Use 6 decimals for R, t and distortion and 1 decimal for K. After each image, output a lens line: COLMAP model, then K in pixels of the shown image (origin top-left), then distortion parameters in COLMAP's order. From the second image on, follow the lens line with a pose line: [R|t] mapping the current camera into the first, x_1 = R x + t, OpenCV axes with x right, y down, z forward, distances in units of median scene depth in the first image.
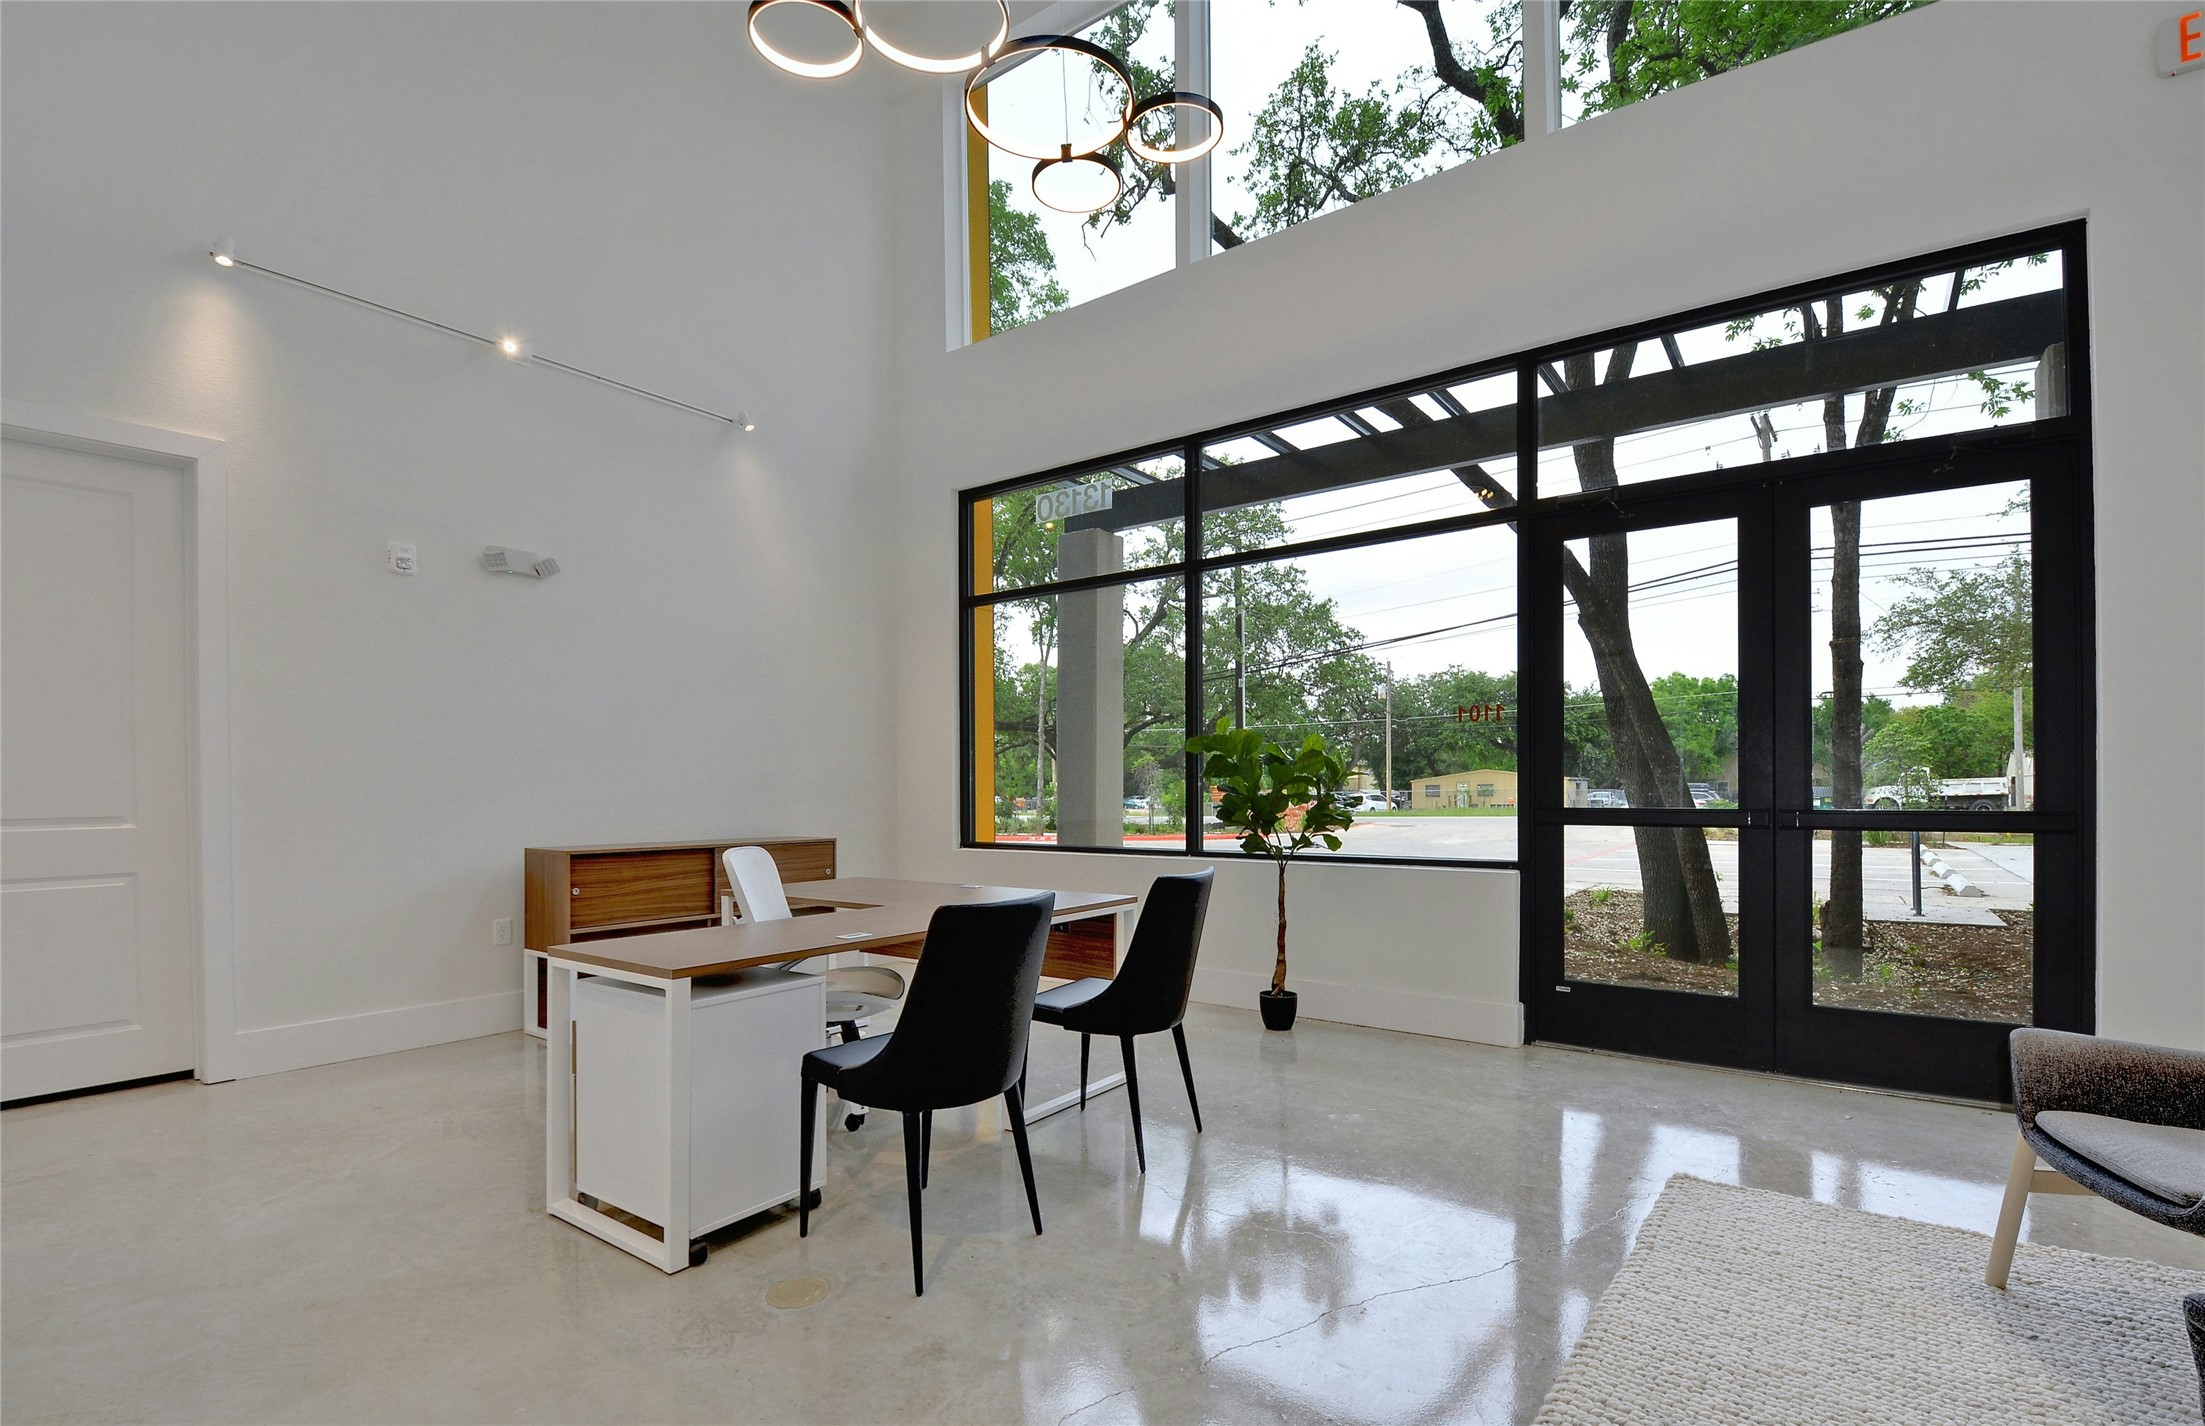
lens RADIAL K [[967.8, 0, 1106.1], [0, 967.8, 778.4], [0, 0, 1]] dist [-0.001748, -0.000136]
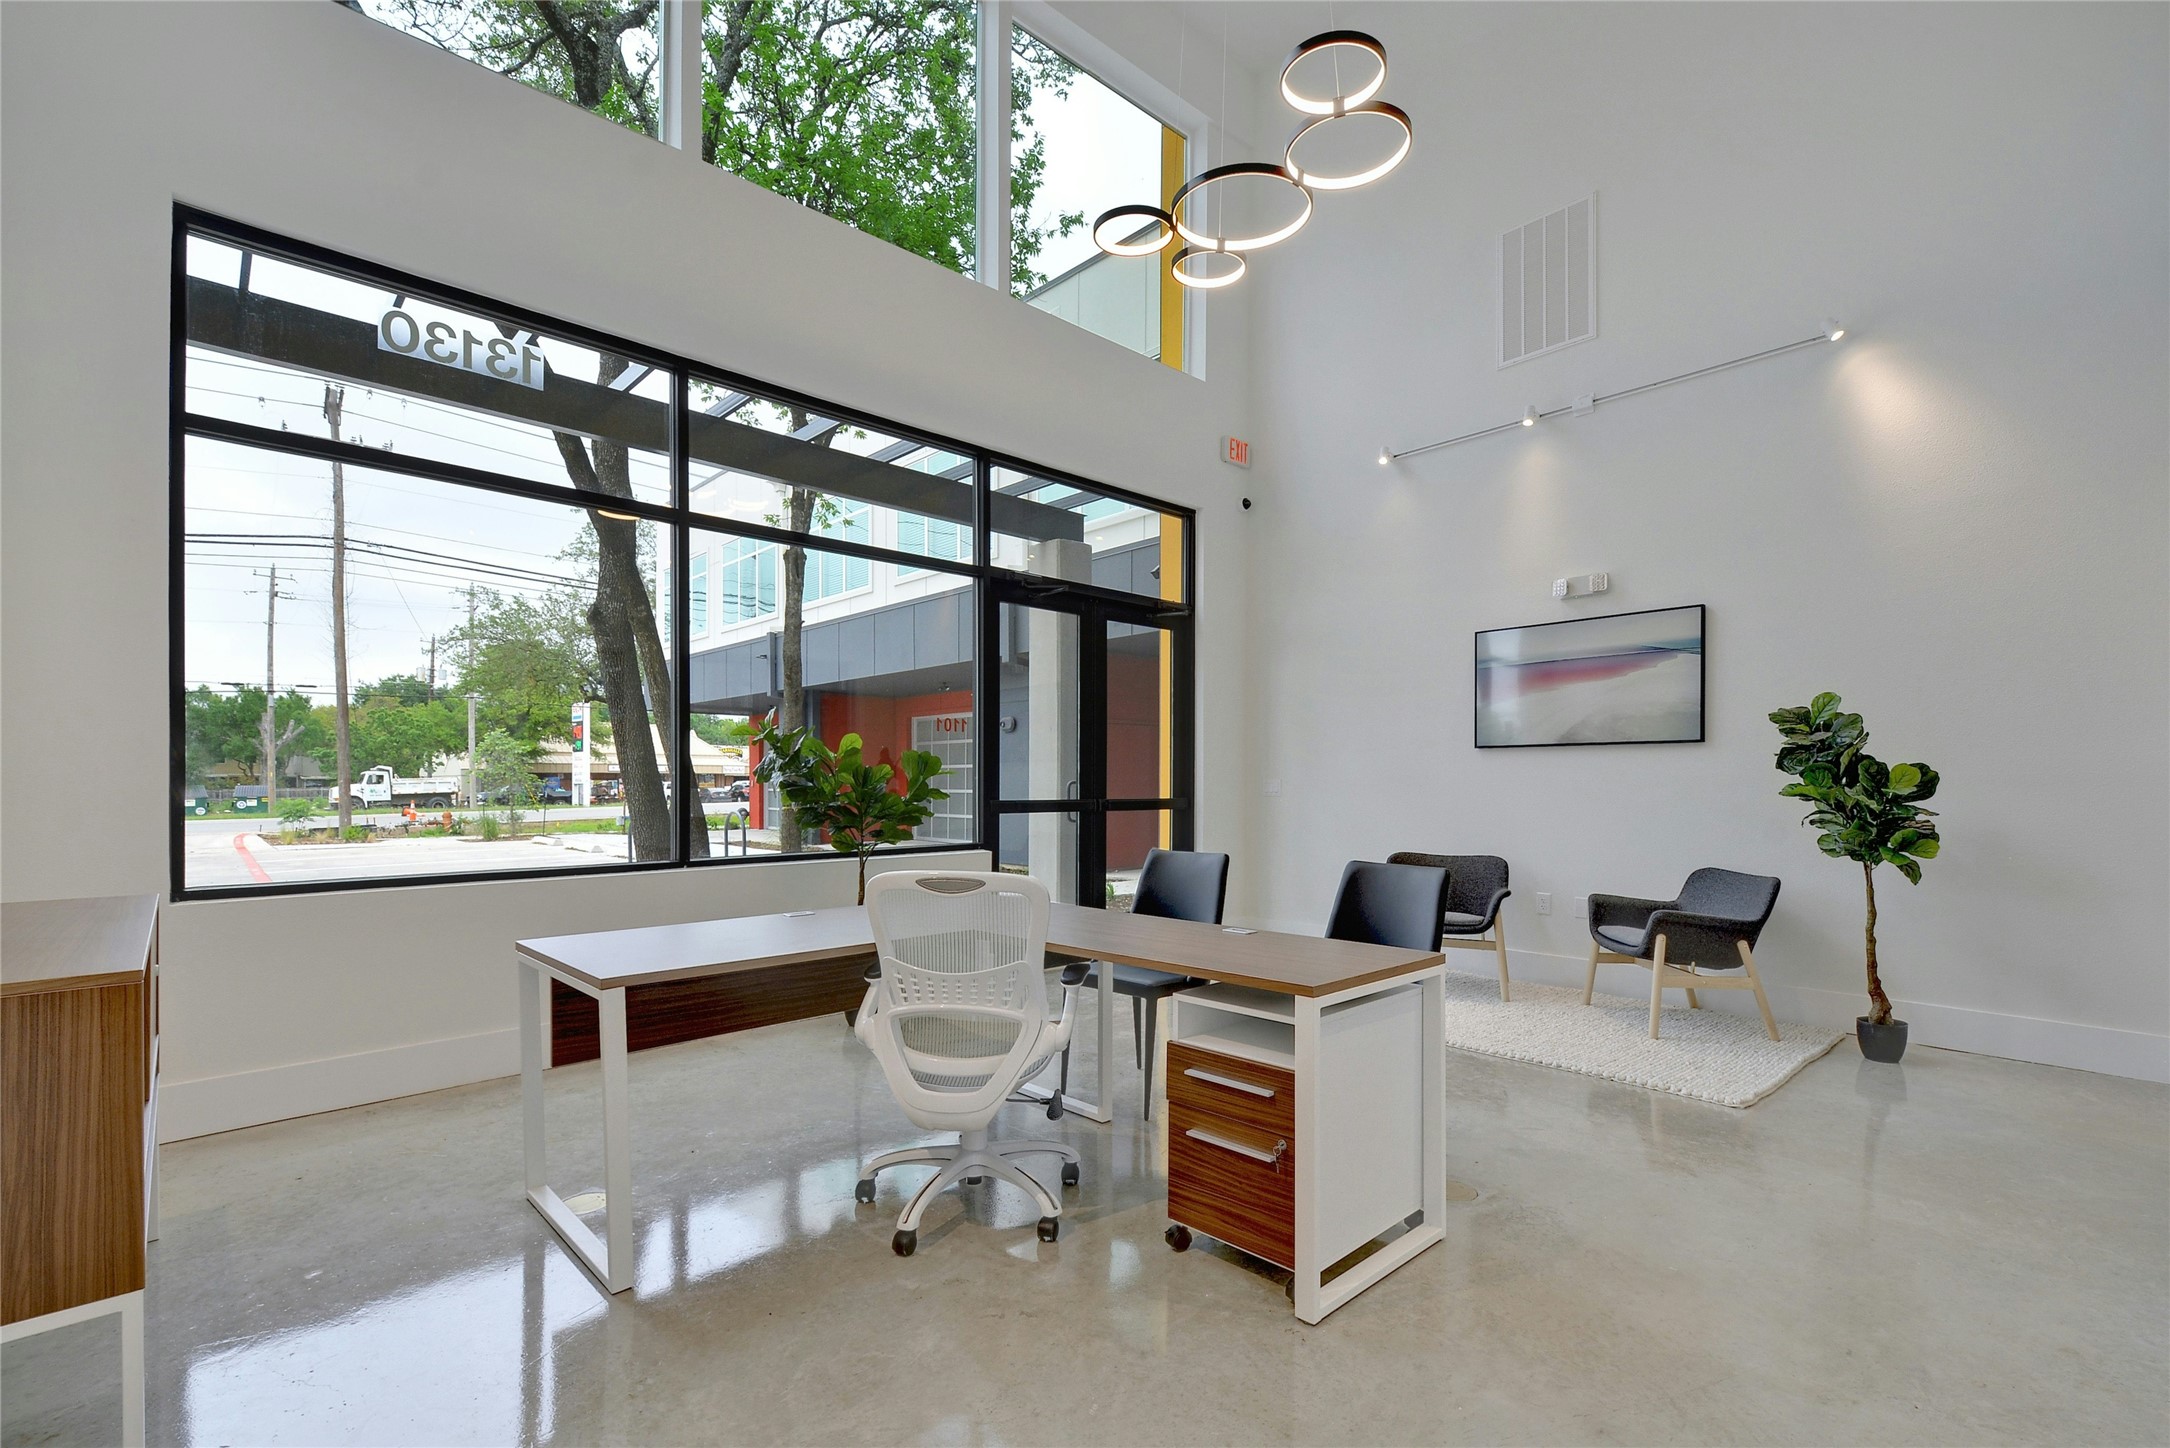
lens RADIAL K [[989.5, 0, 1090.6], [0, 989.5, 791.7], [0, 0, 1]] dist [0.001153, 0.000113]
pose [[0.200130, -0.006099, 0.979750, -0.444827], [-0.008594, 0.999931, 0.007980, 0.003364], [-0.979732, -0.010017, 0.200064, 0.324548]]
